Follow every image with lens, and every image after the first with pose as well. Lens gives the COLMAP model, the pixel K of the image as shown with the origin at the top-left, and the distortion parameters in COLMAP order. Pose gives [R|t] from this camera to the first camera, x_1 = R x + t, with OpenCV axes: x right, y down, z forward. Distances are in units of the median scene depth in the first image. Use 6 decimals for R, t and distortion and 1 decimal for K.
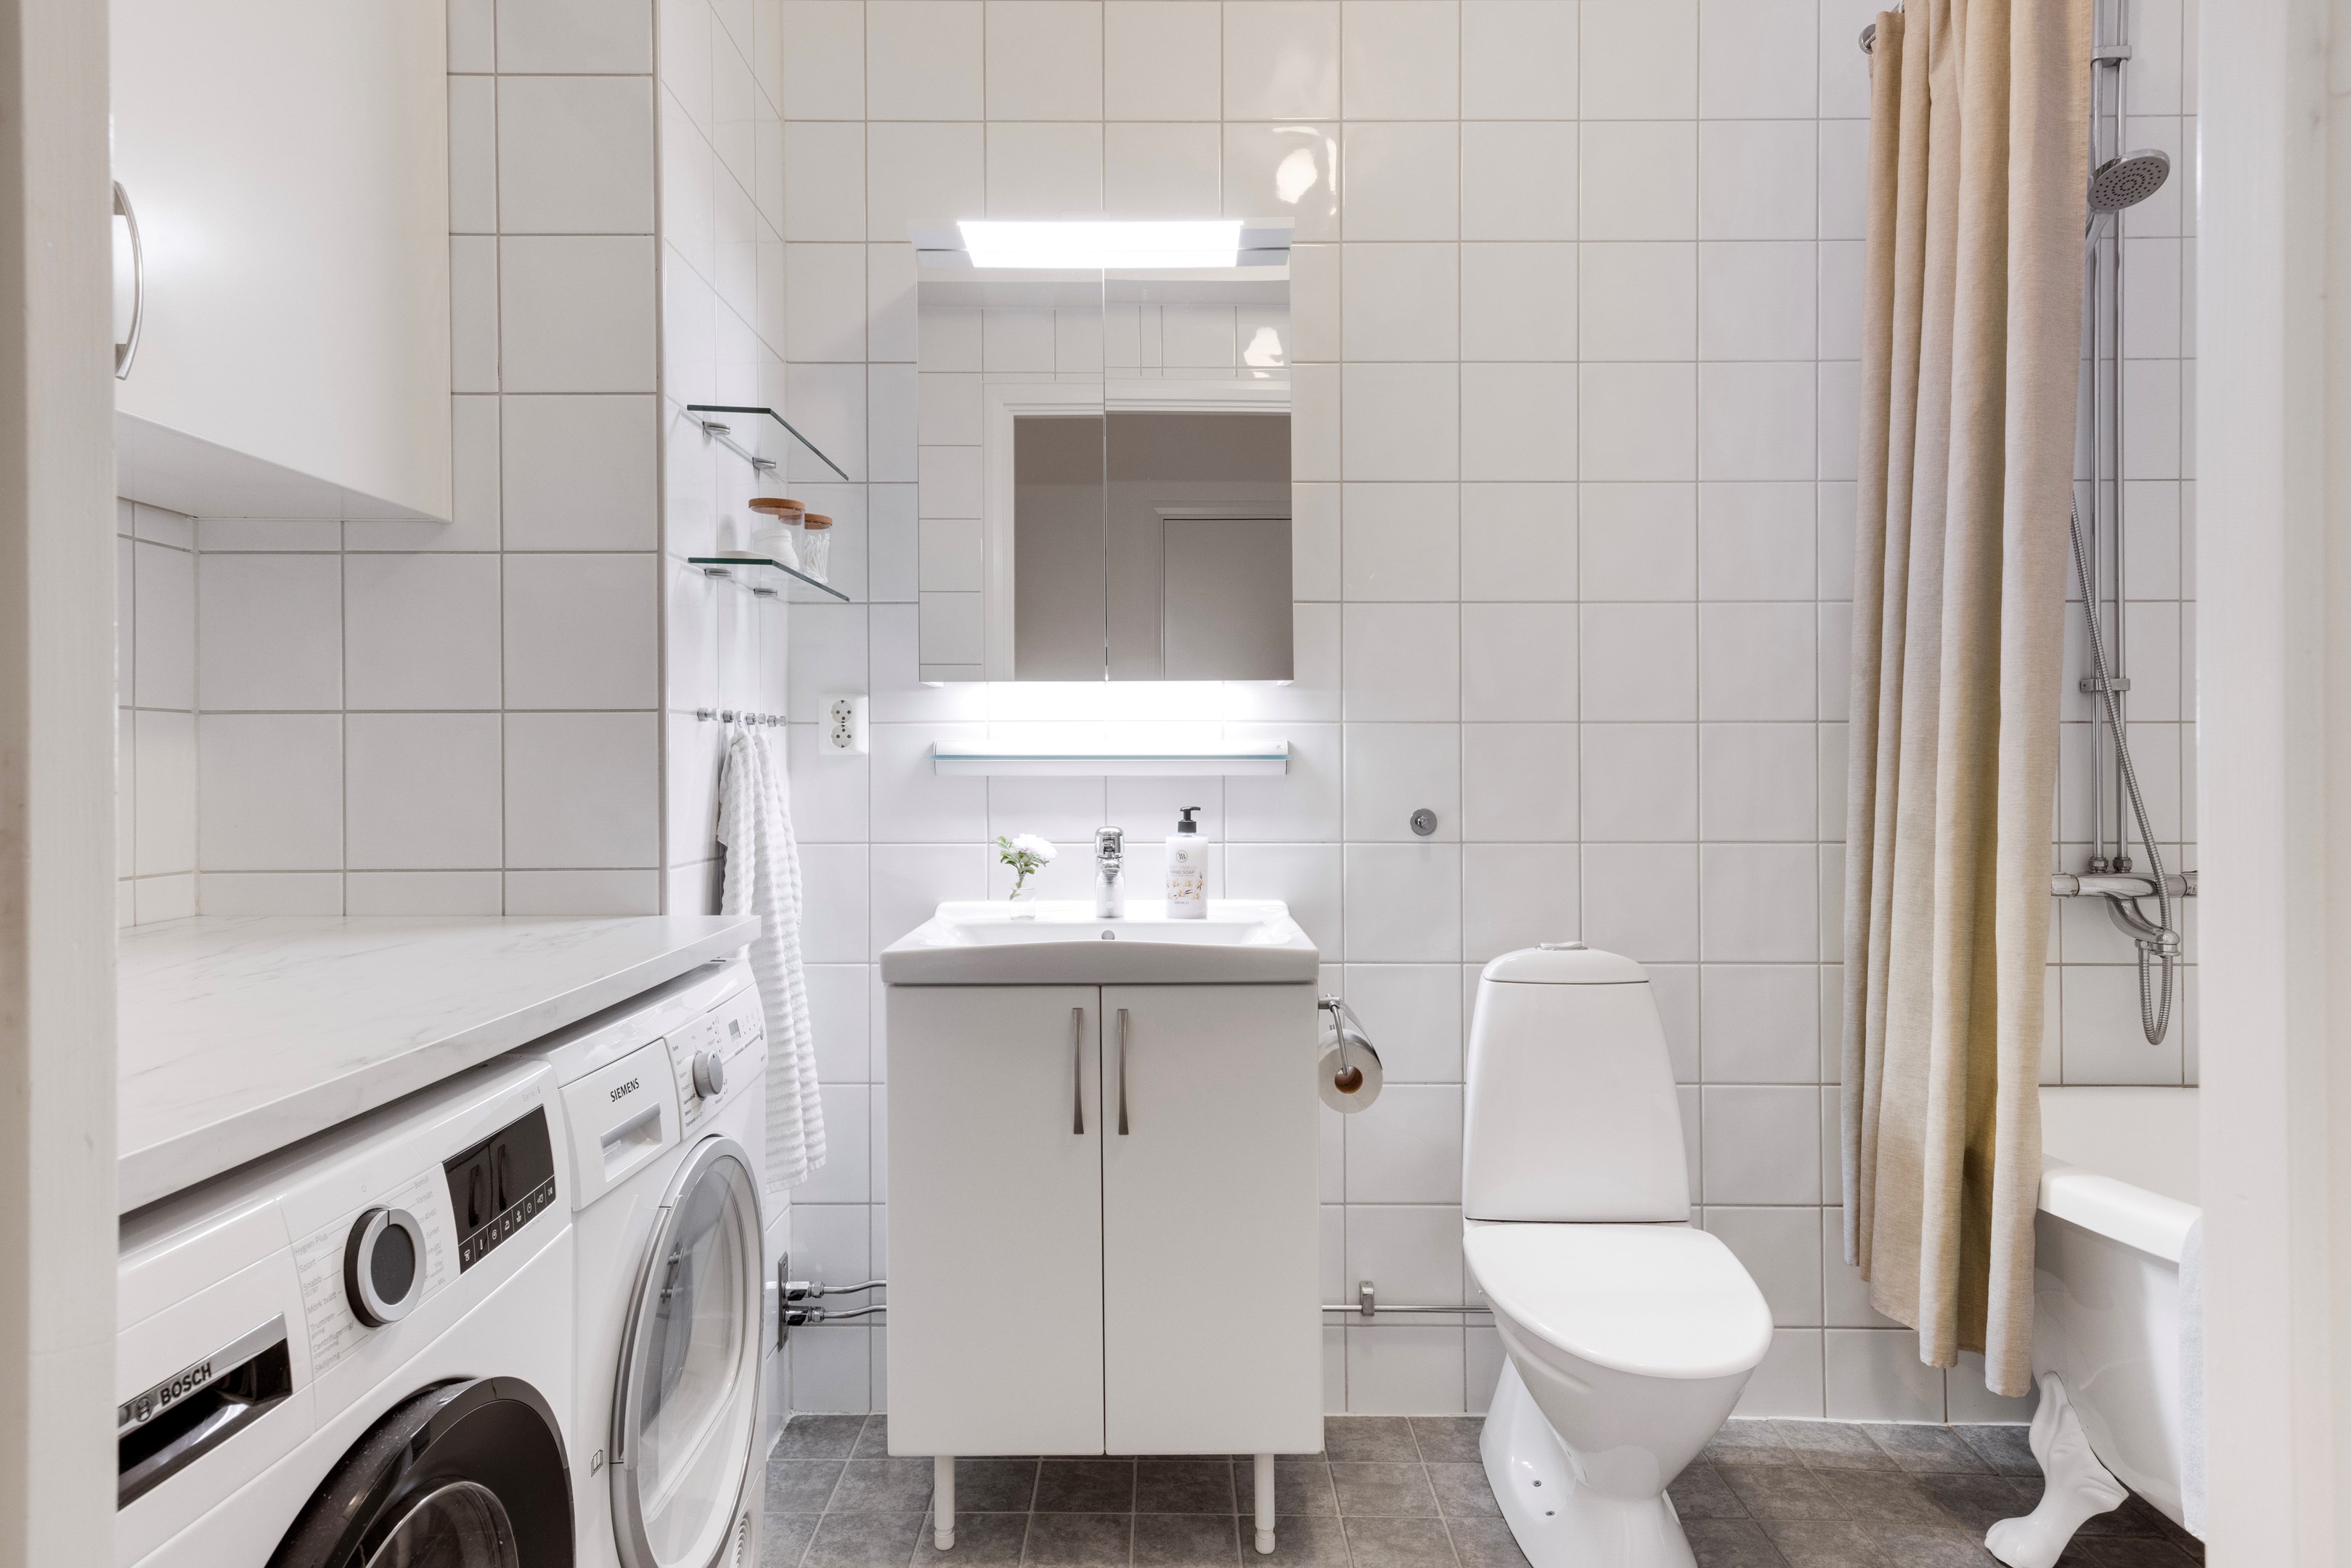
lens RADIAL K [[1396.5, 0, 1173.2], [0, 1396.5, 772.3], [0, 0, 1]] dist [0.053690, 0.000189]
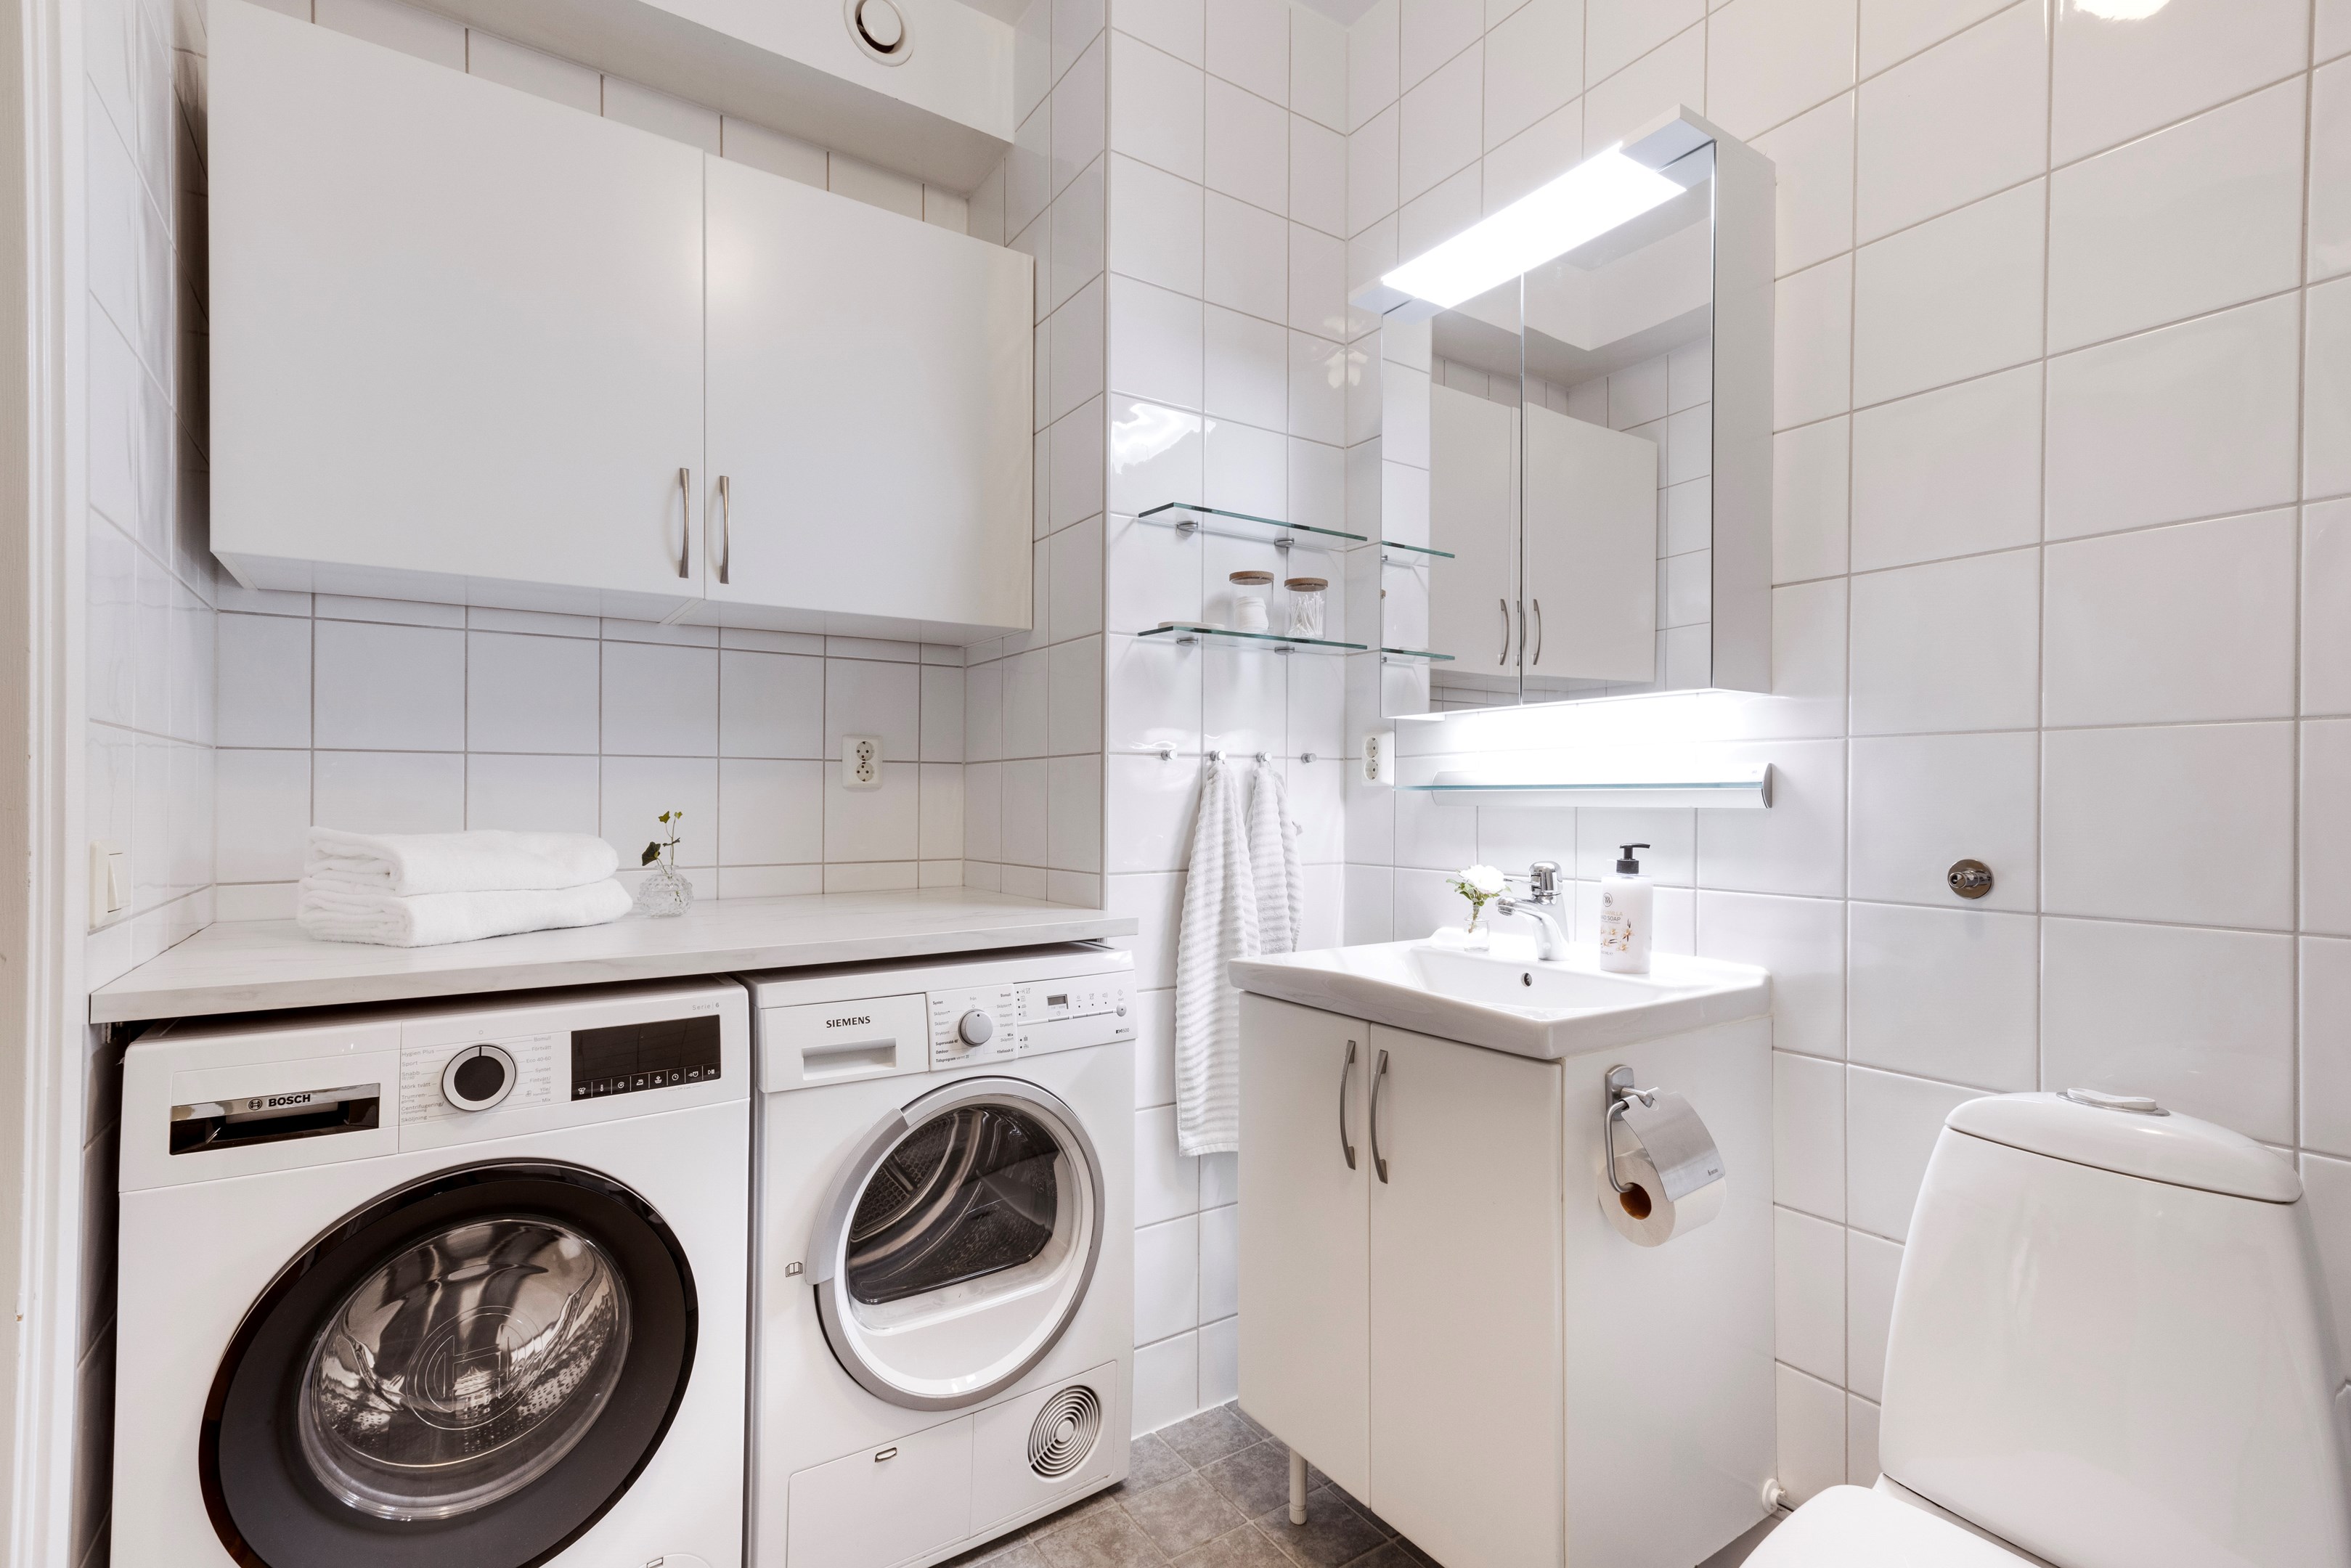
lens RADIAL K [[1140.5, 0, 1181.8], [0, 1140.5, 797.9], [0, 0, 1]] dist [0.035989, 0.000292]
pose [[0.551253, 0.000487, -0.834338, 0.453798], [-0.005259, 0.999982, -0.002890, 0.000228], [0.834321, 0.005981, 0.551246, 0.382149]]
